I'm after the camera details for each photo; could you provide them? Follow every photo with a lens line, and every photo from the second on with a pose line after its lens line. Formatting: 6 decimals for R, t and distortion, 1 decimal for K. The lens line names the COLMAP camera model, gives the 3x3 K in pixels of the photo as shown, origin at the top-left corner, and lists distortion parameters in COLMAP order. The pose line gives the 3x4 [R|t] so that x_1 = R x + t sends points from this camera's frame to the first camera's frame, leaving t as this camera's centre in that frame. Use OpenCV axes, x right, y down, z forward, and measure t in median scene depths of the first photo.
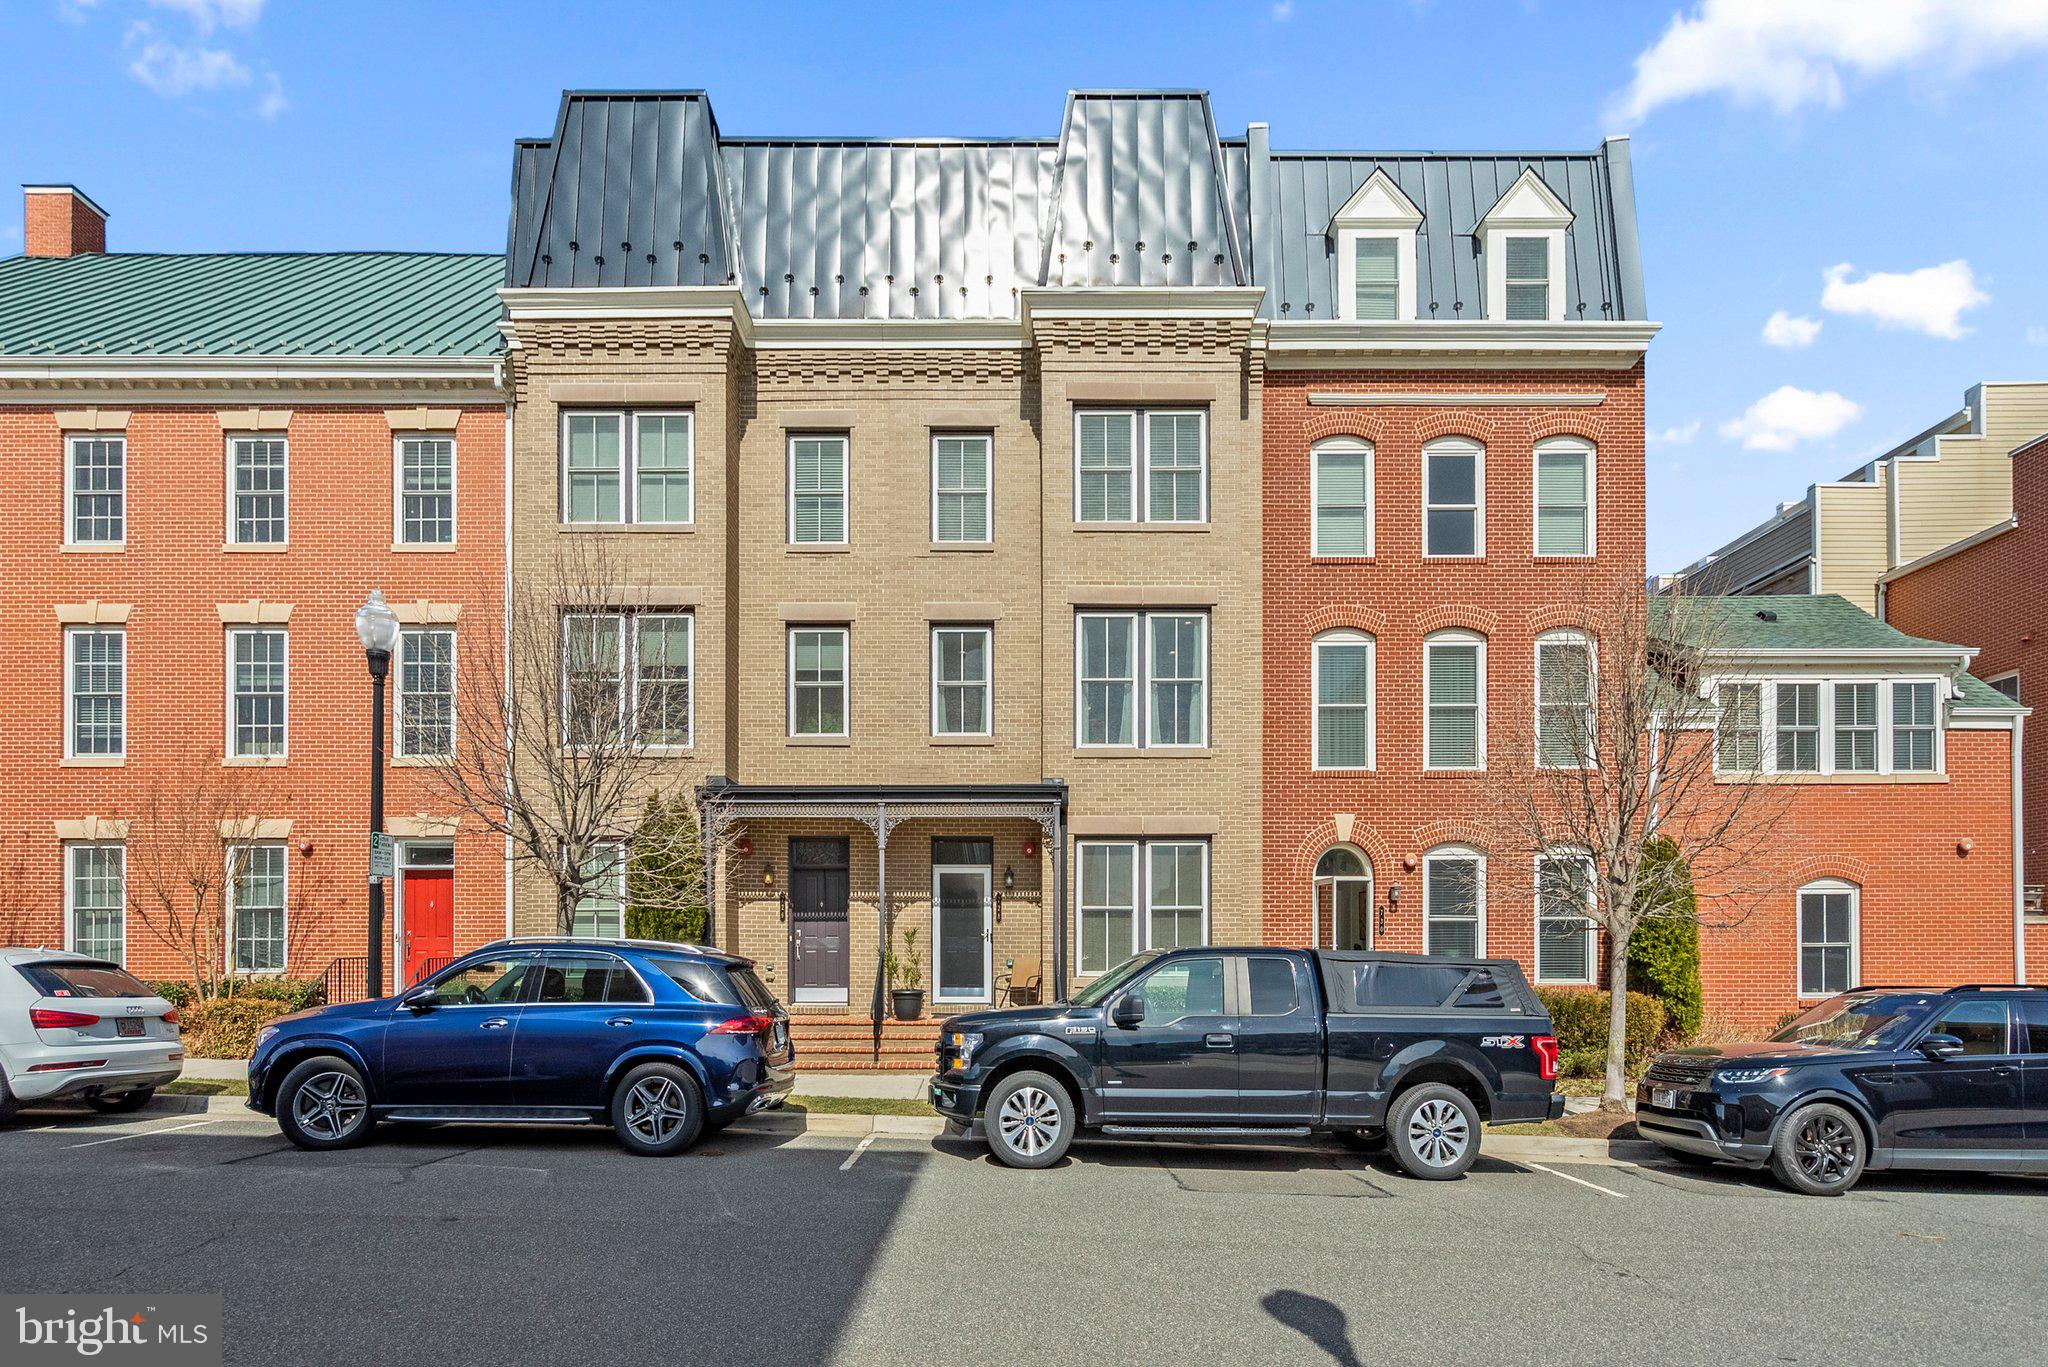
lens RADIAL K [[935.4, 0, 1023.1], [0, 935.4, 677.1], [0, 0, 1]] dist [-0.004121, 0.000568]
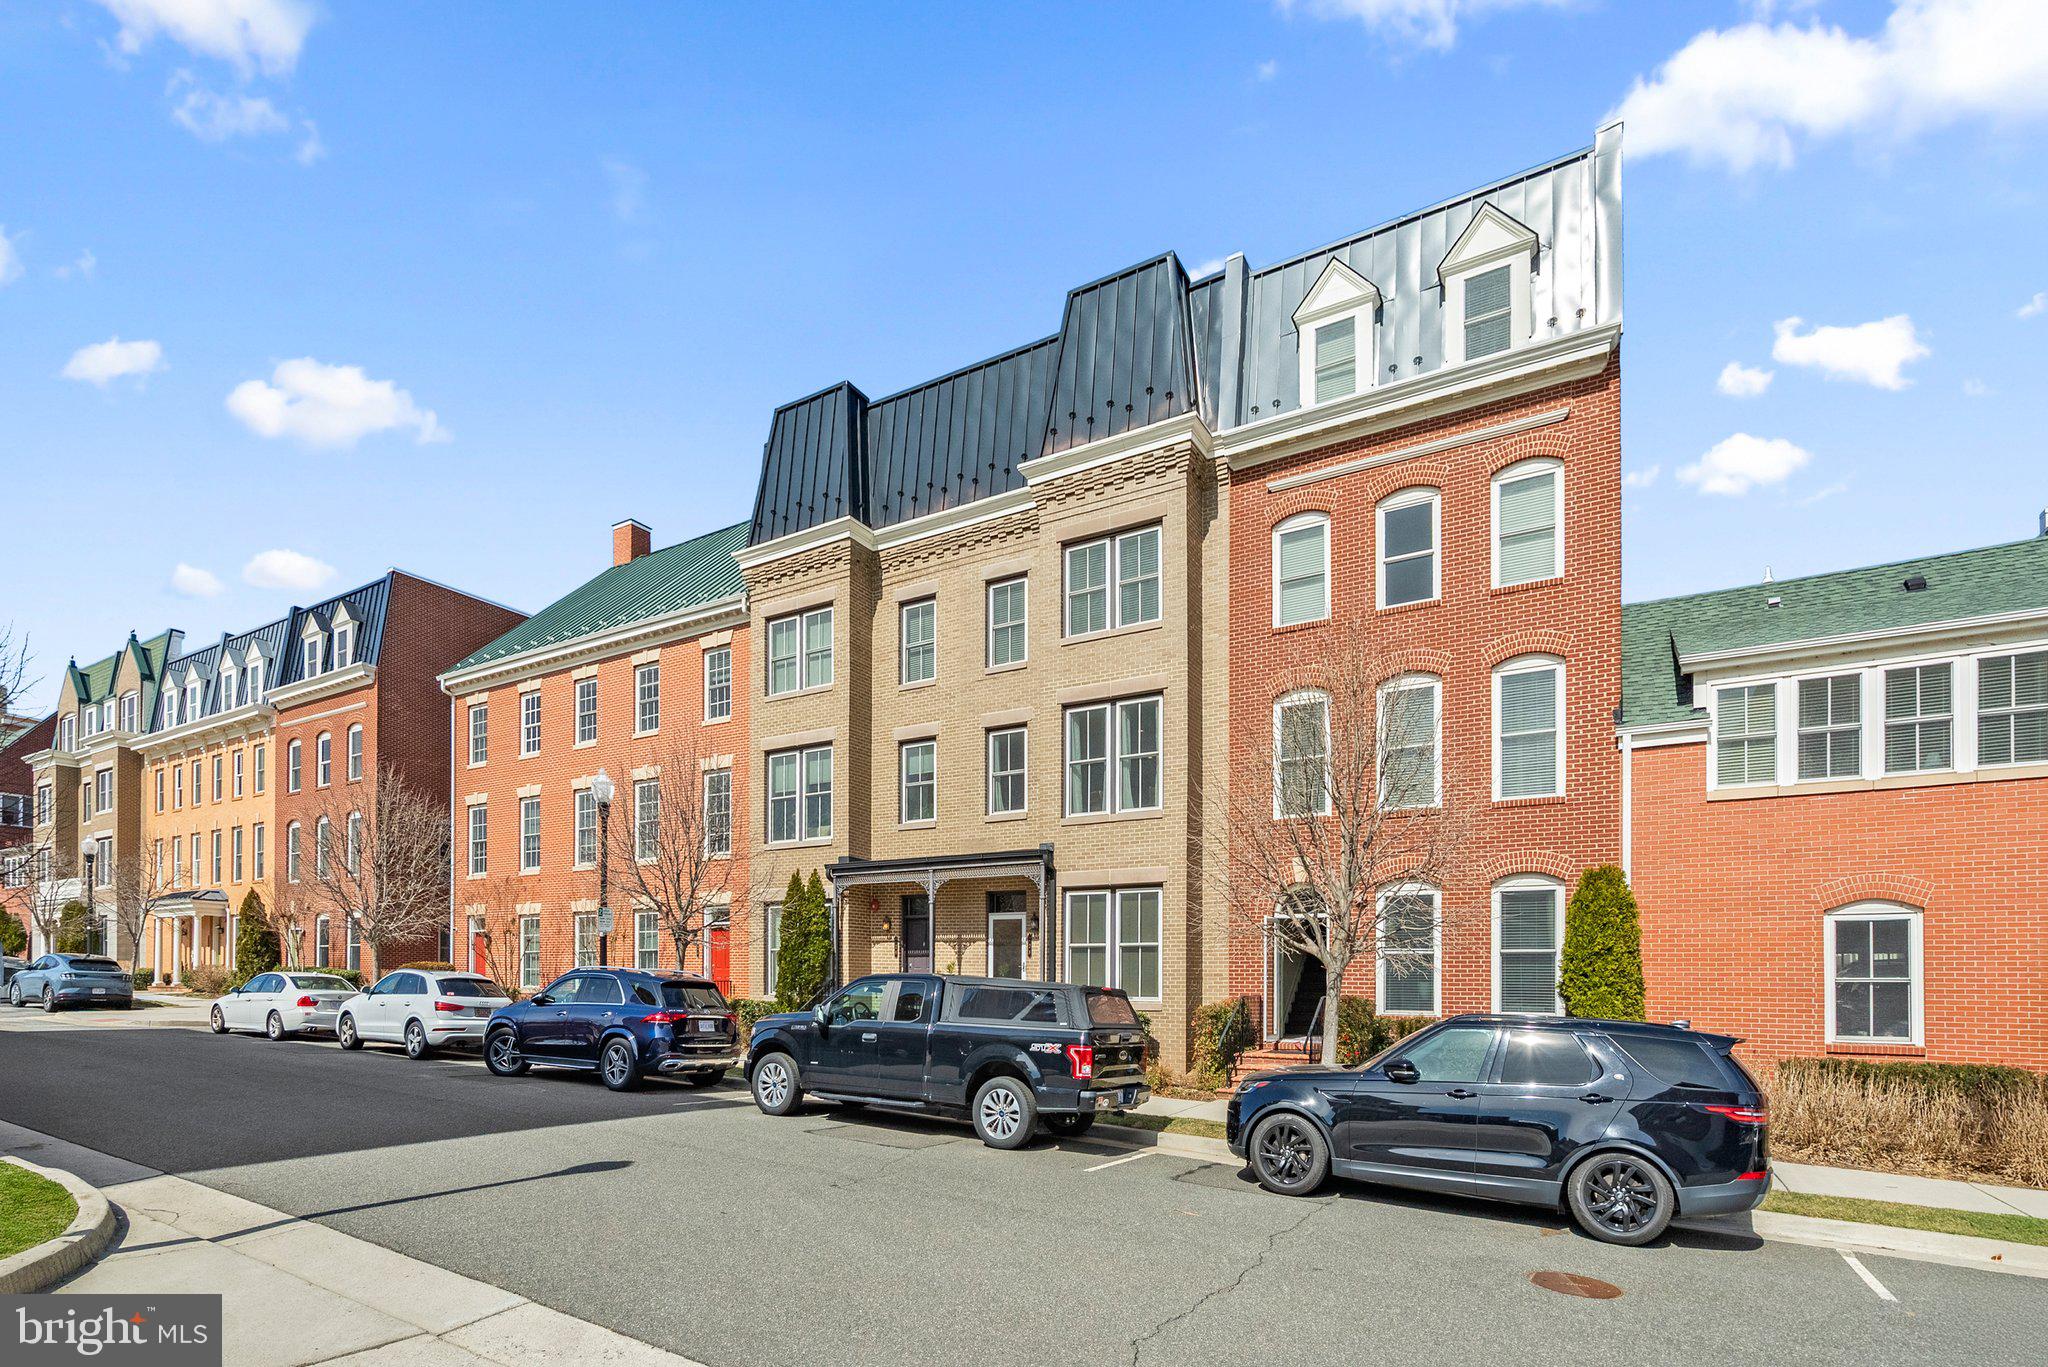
lens RADIAL K [[917.8, 0, 1202.7], [0, 917.8, 679.6], [0, 0, 1]] dist [-0.005215, -0.000226]
pose [[0.886825, -0.137931, -0.441041, 0.777714], [0.120395, 0.990418, -0.067659, -0.003064], [0.446147, 0.006902, 0.894933, -0.029949]]
